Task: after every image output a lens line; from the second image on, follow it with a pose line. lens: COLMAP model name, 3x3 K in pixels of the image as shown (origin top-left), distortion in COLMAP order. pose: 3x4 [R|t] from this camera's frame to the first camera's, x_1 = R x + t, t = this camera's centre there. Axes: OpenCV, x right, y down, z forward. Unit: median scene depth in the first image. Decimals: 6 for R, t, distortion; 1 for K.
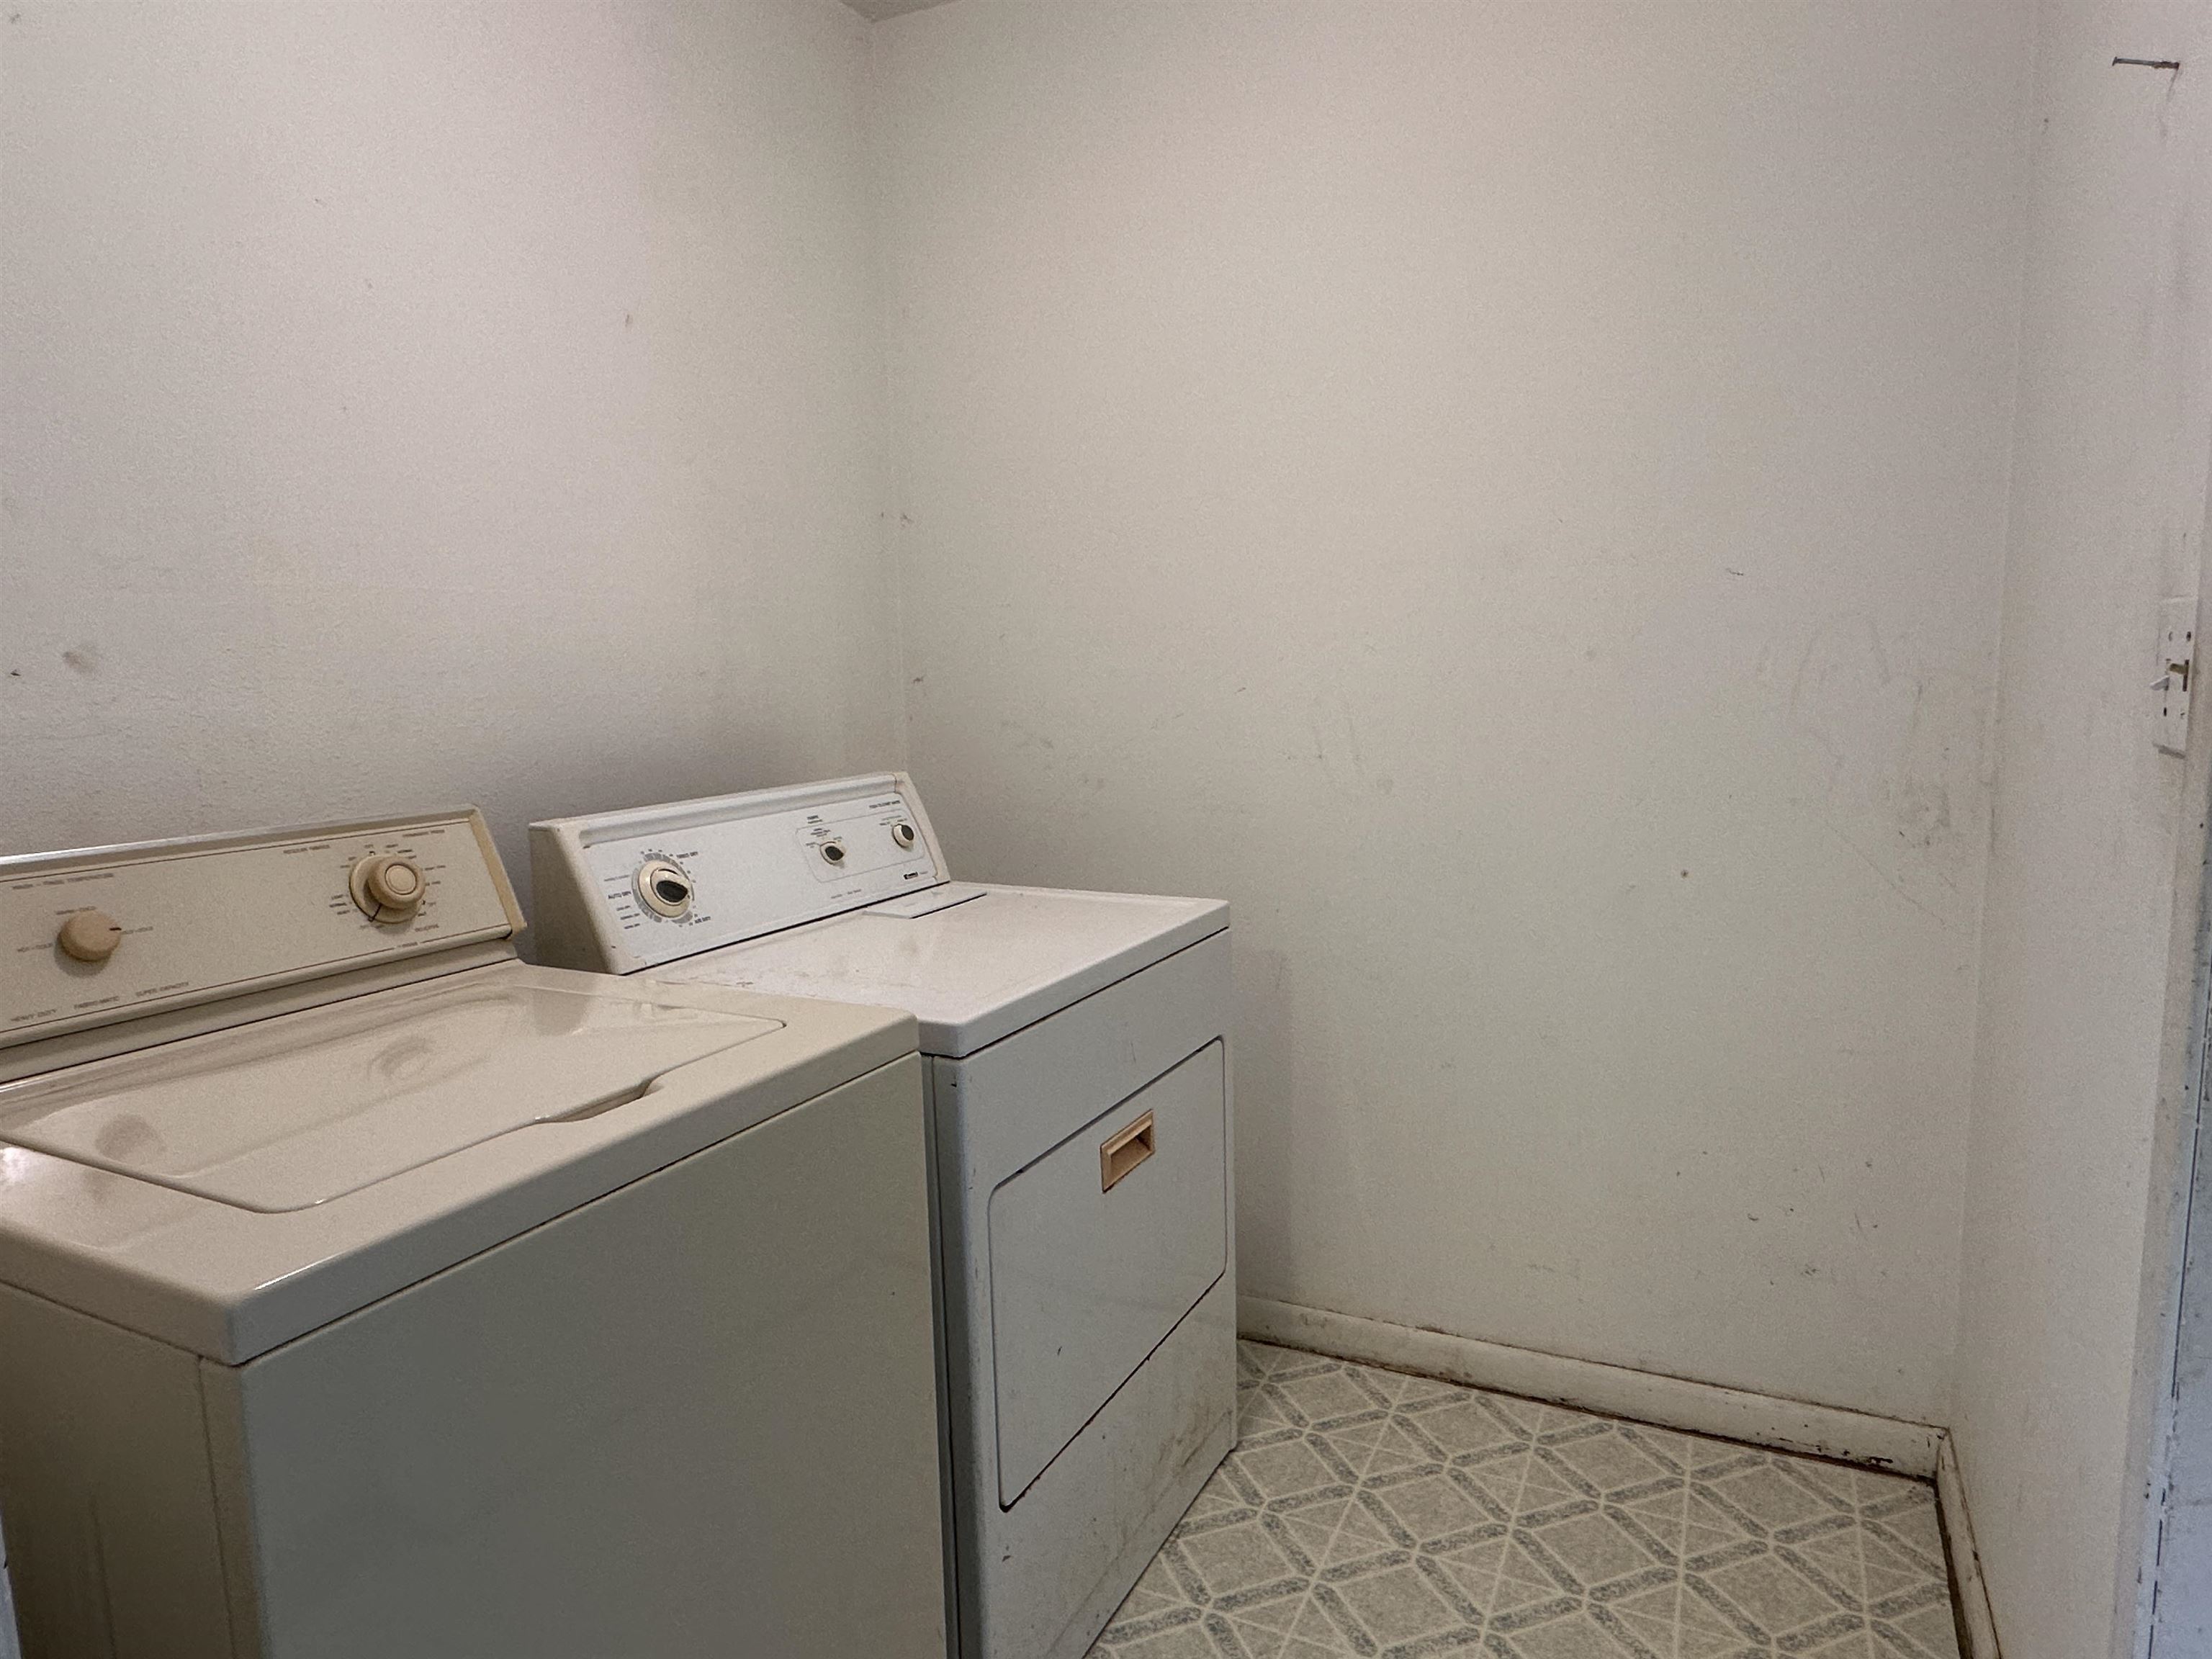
lens RADIAL K [[1309.4, 0, 1106.0], [0, 1309.4, 832.3], [0, 0, 1]] dist [0.001047, 0.001426]
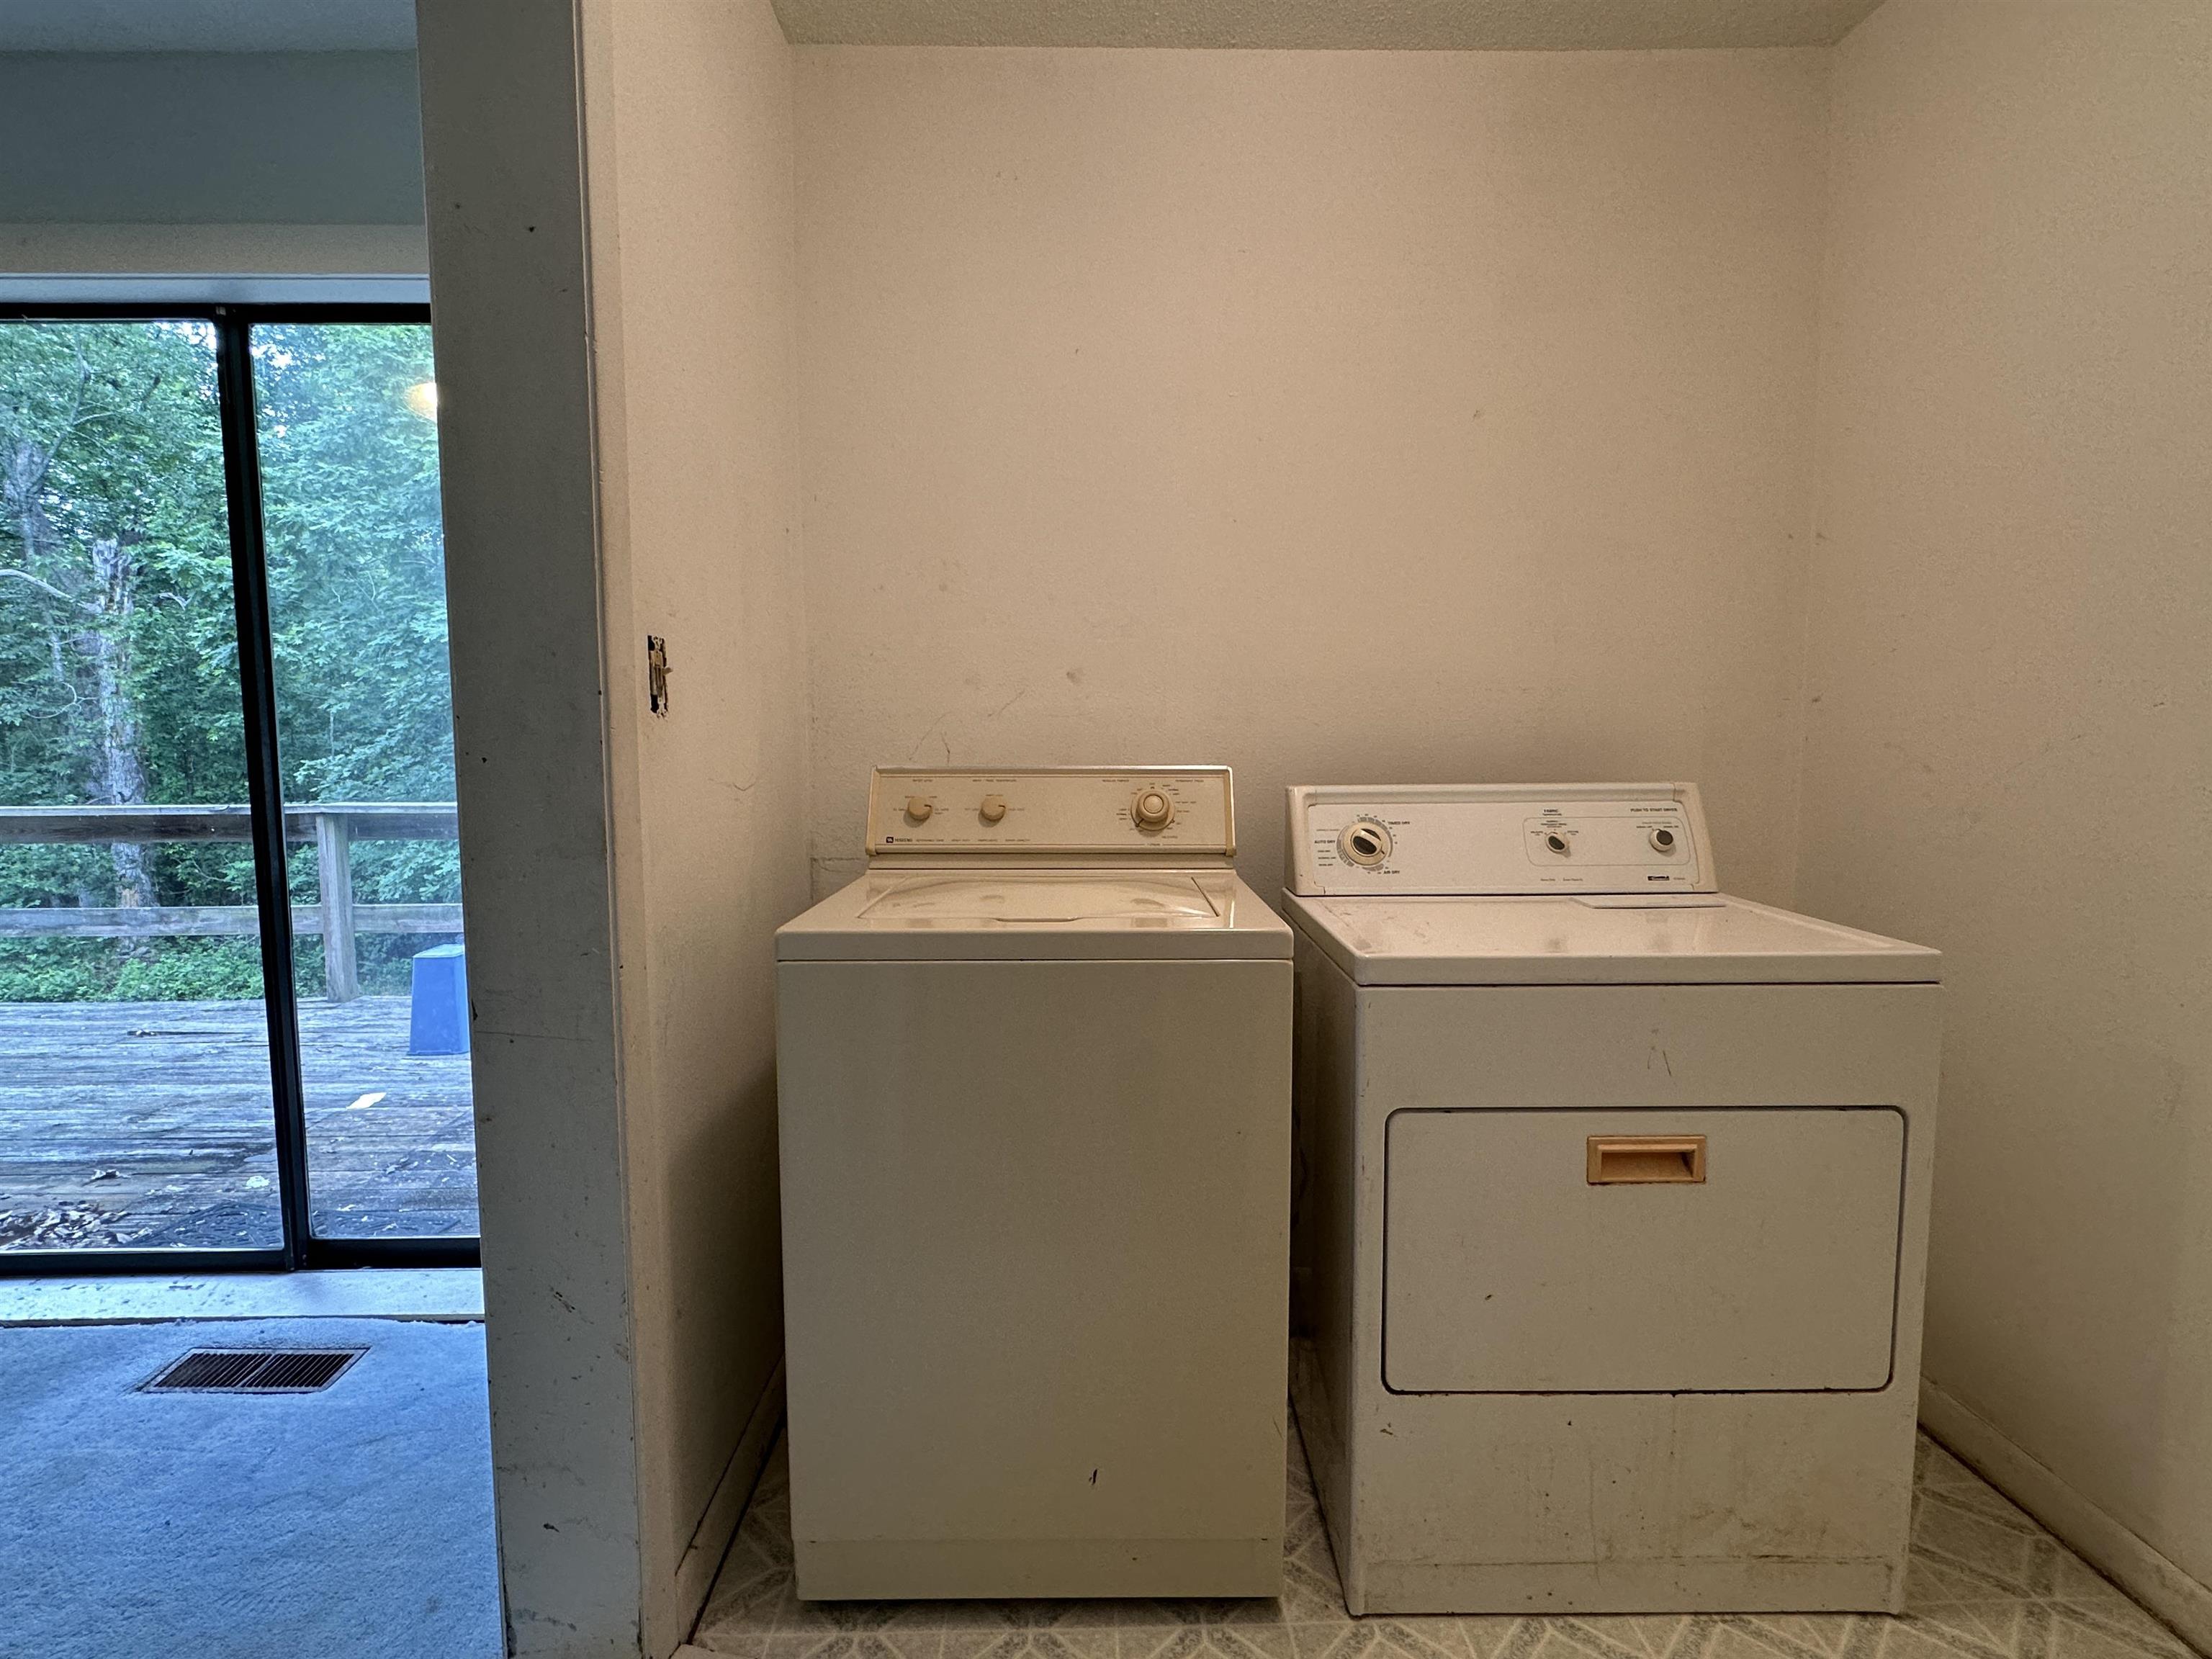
lens RADIAL K [[1088.5, 0, 1106.0], [0, 1088.5, 829.5], [0, 0, 1]] dist [-0.000707, -0.000256]
pose [[0.465894, 0.097220, -0.879483, 0.510591], [-0.120221, 0.991684, 0.045937, 0.009365], [0.876635, 0.084330, 0.473708, 0.239587]]
